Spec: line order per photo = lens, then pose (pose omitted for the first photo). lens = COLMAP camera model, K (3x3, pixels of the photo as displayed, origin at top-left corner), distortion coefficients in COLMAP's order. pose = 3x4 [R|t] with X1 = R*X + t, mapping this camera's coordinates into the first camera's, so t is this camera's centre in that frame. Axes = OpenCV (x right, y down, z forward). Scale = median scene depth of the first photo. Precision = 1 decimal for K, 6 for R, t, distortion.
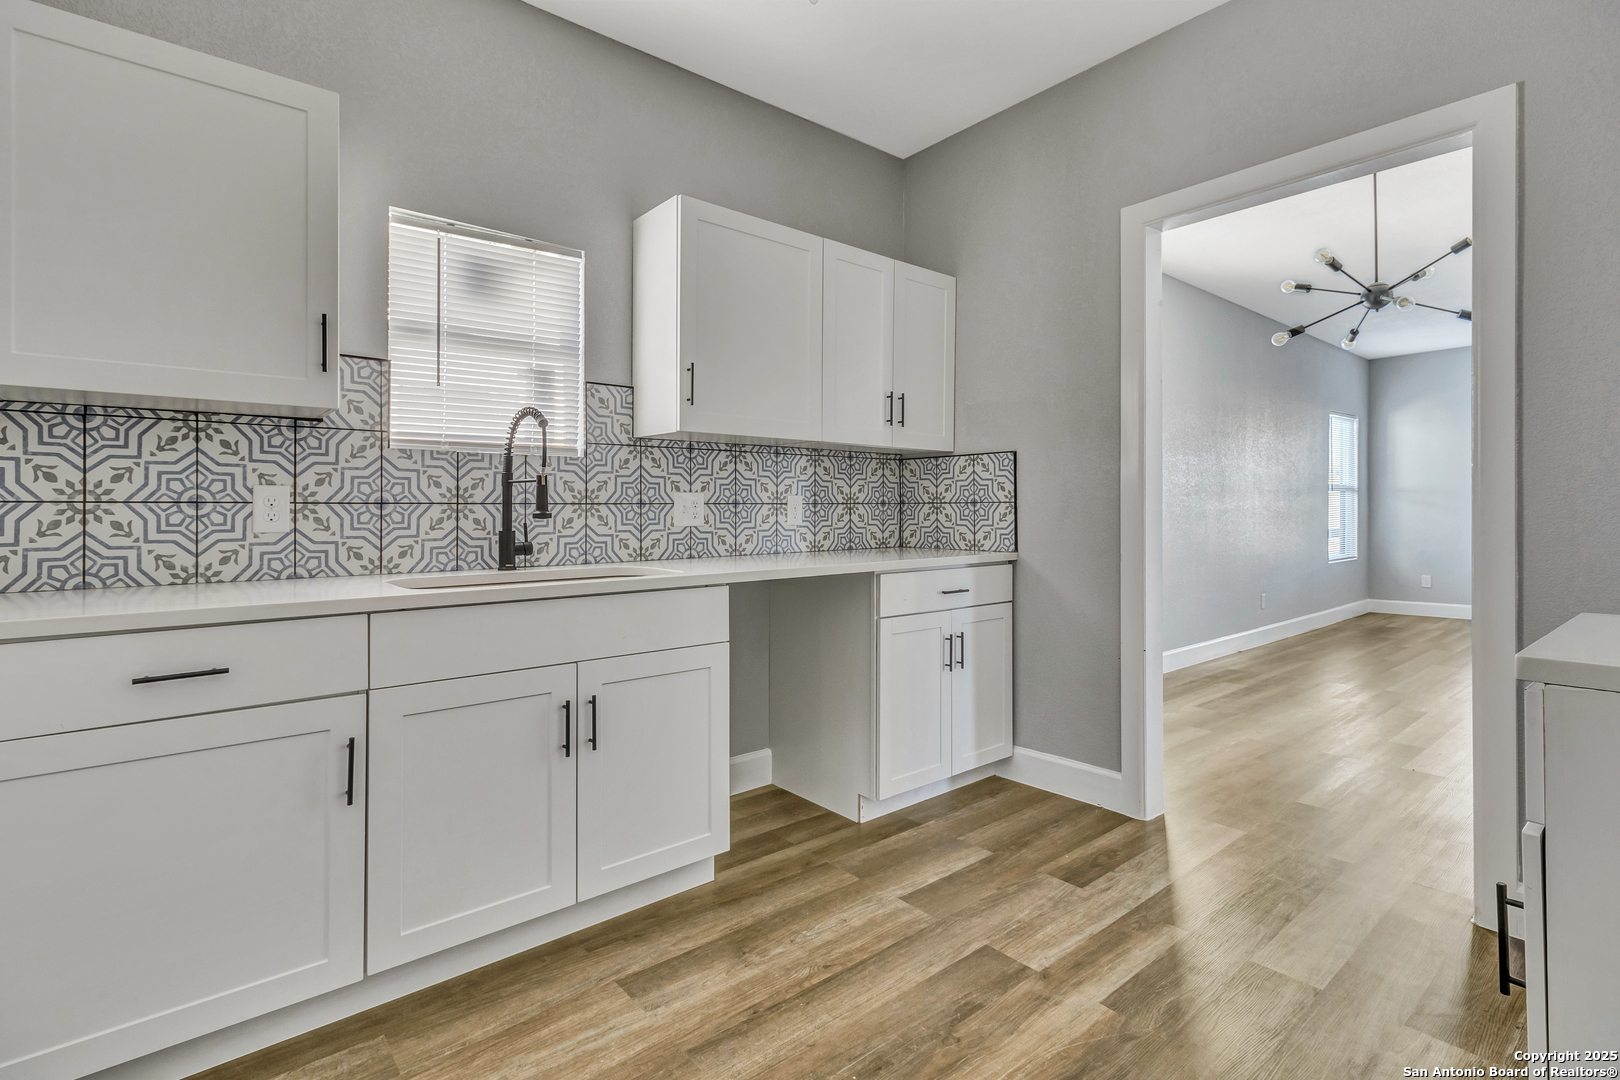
lens RADIAL K [[772.5, 0, 810.9], [0, 772.5, 471.2], [0, 0, 1]] dist [0.000522, 0.000098]
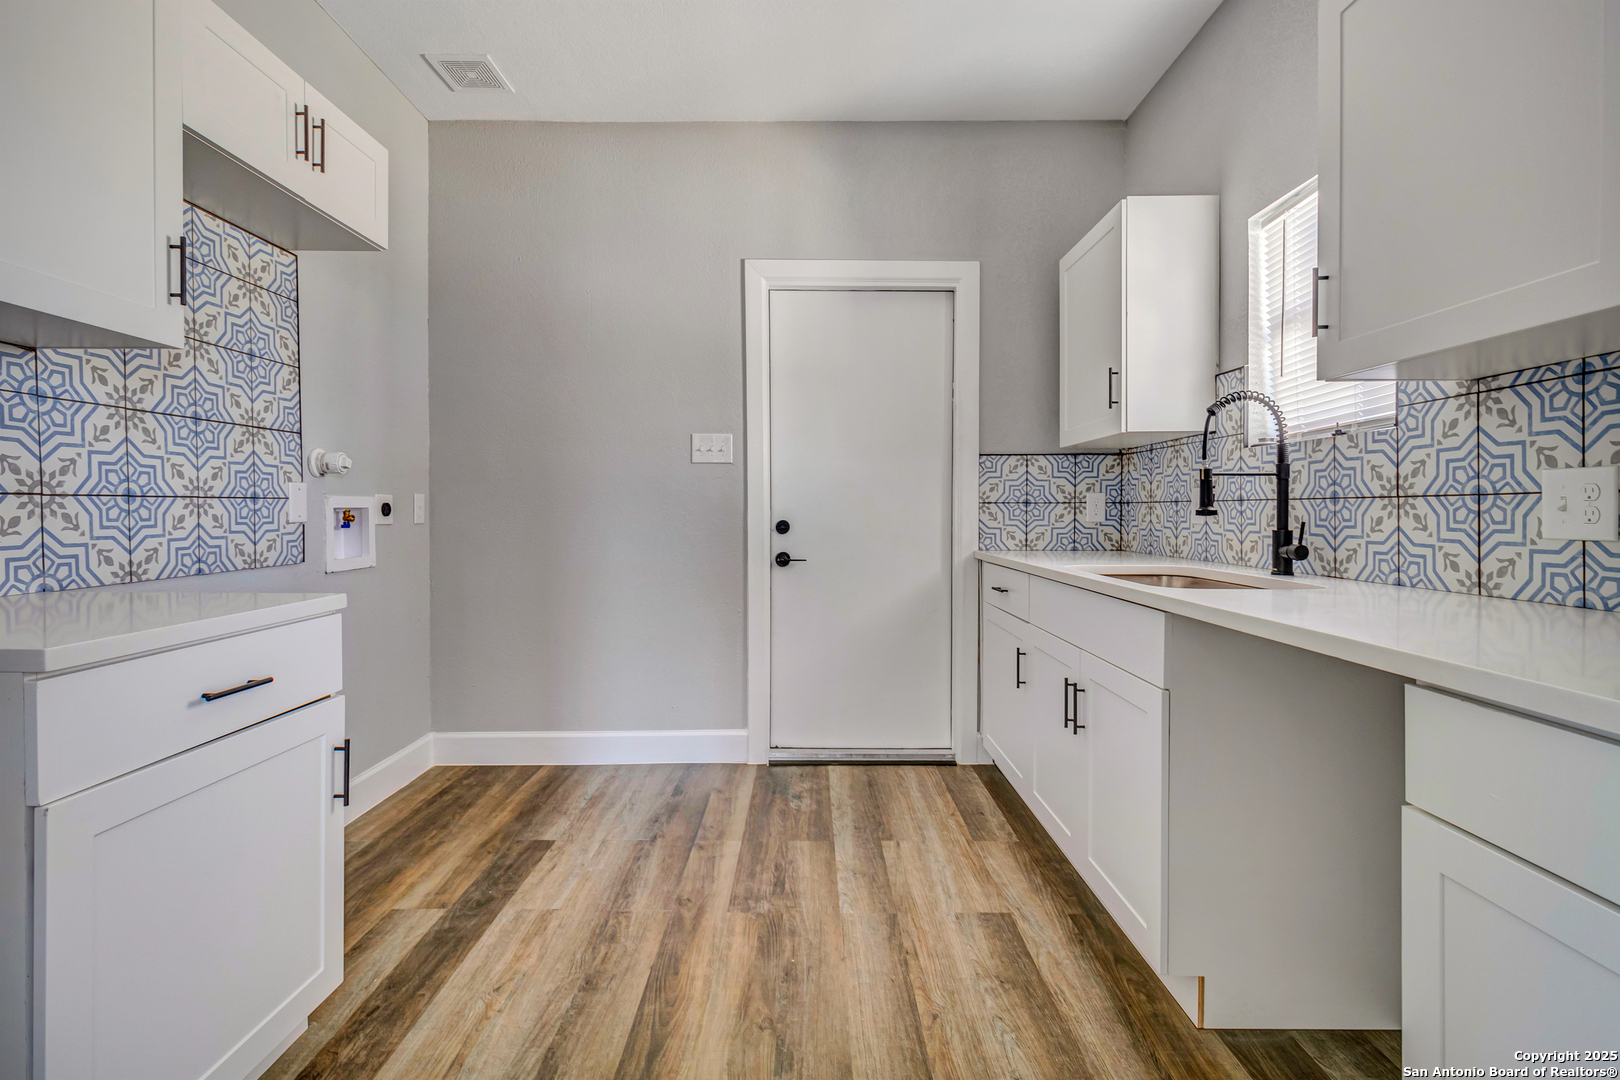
lens RADIAL K [[760.7, 0, 808.8], [0, 760.7, 490.2], [0, 0, 1]] dist [0.000915, -0.000375]
pose [[-0.645730, -0.014279, -0.763433, 0.606094], [0.043408, 0.997522, -0.055374, 0.056085], [0.762331, -0.068896, -0.643509, 1.138395]]
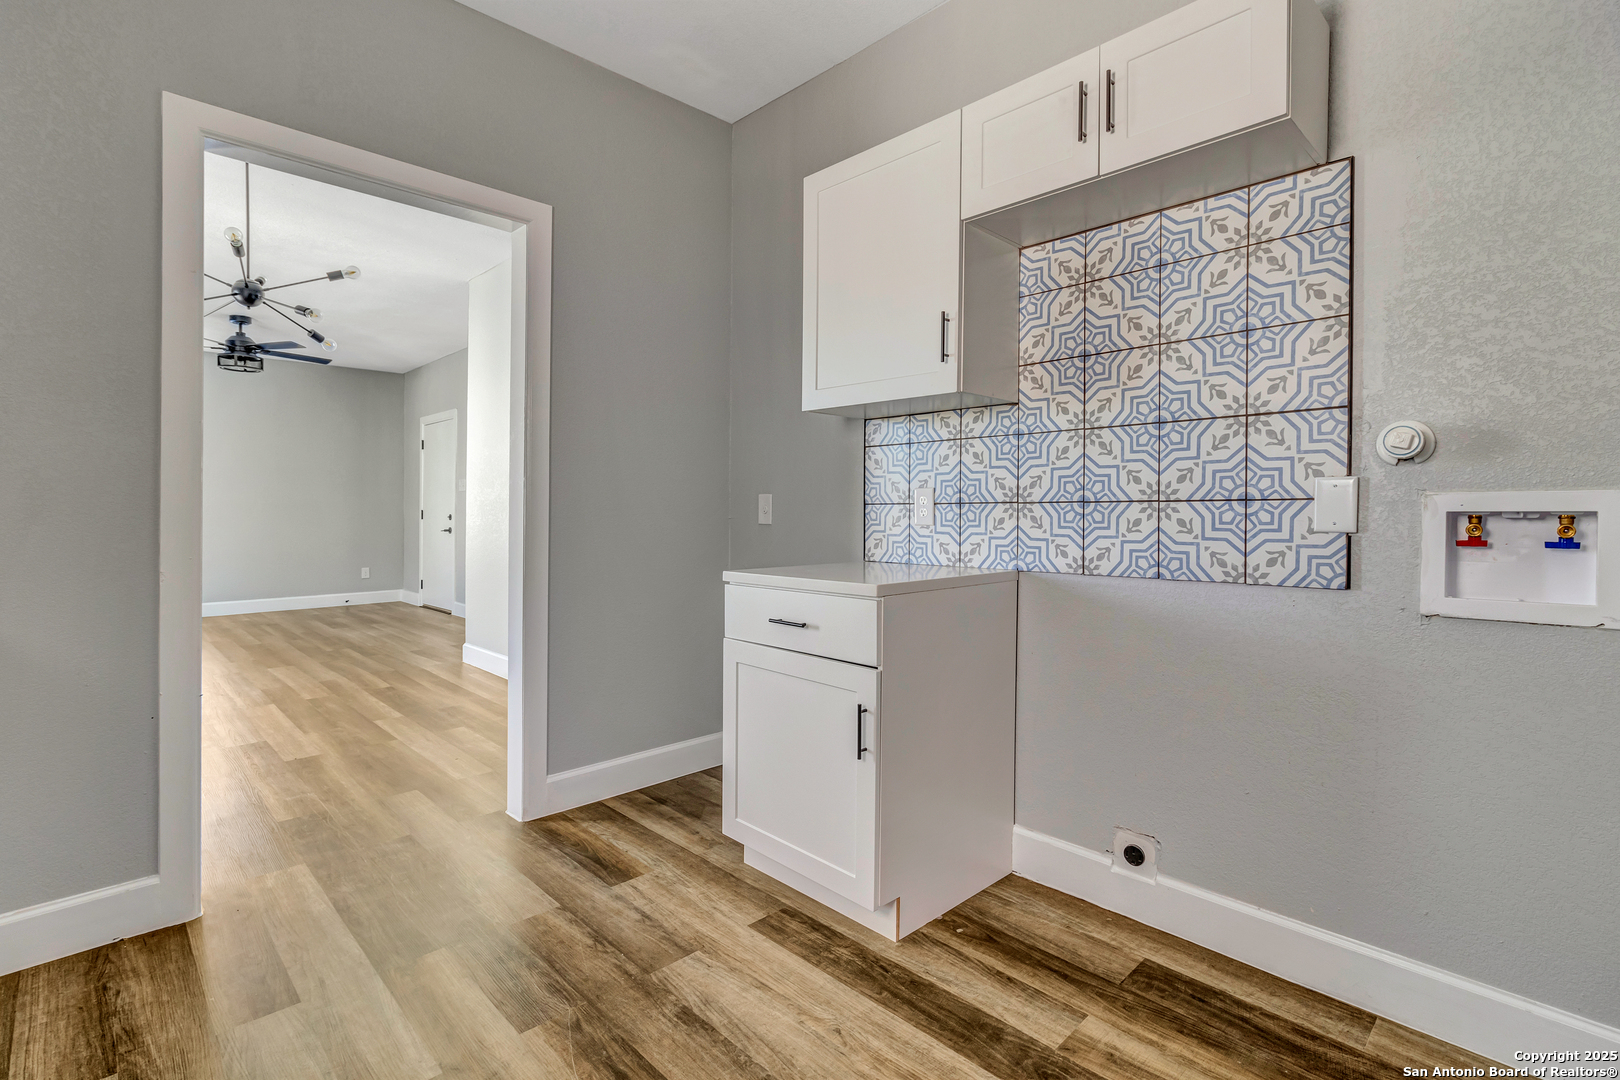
lens RADIAL K [[754.0, 0, 803.1], [0, 754.0, 506.5], [0, 0, 1]] dist [0.004909, 0.000417]
pose [[-0.068845, 0.010723, 0.997570, -0.417930], [-0.053766, 0.998449, -0.014443, 0.026600], [-0.996177, -0.054630, -0.068162, 0.522144]]
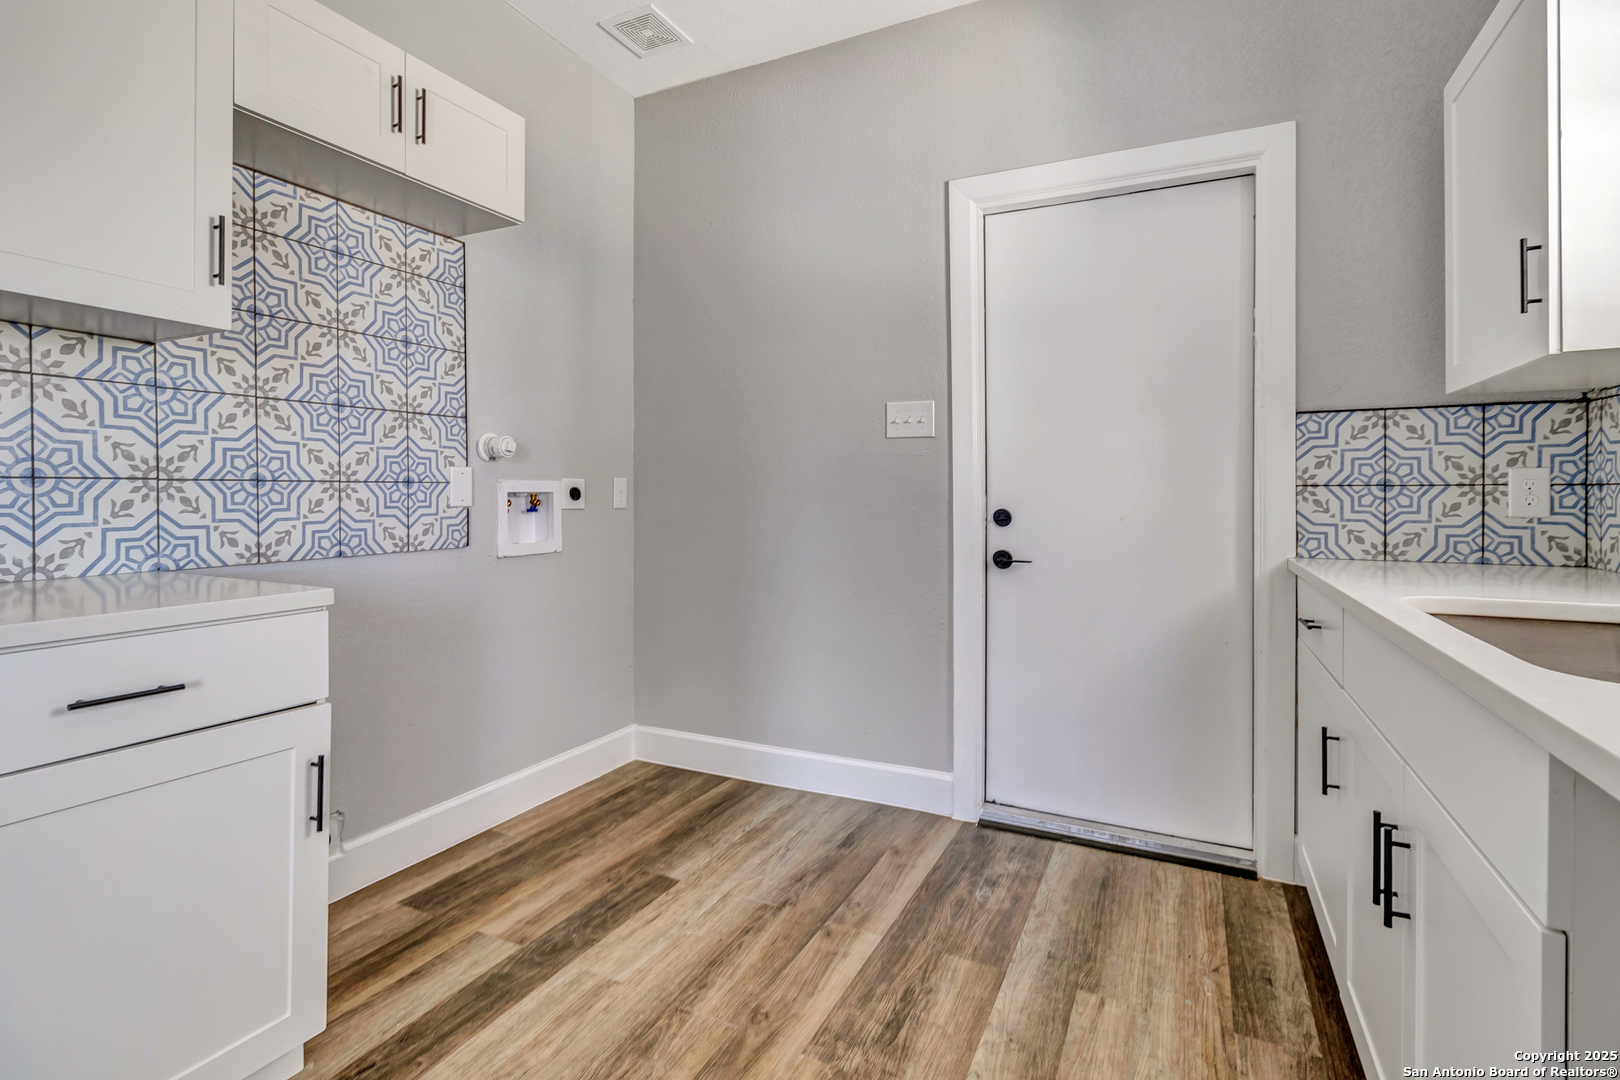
lens RADIAL K [[772.5, 0, 810.9], [0, 772.5, 471.2], [0, 0, 1]] dist [0.000522, 0.000098]
pose [[-0.916198, -0.008624, -0.400634, 0.256361], [0.023756, 0.996841, -0.075784, 0.055390], [0.400022, -0.078950, -0.913099, 1.097756]]
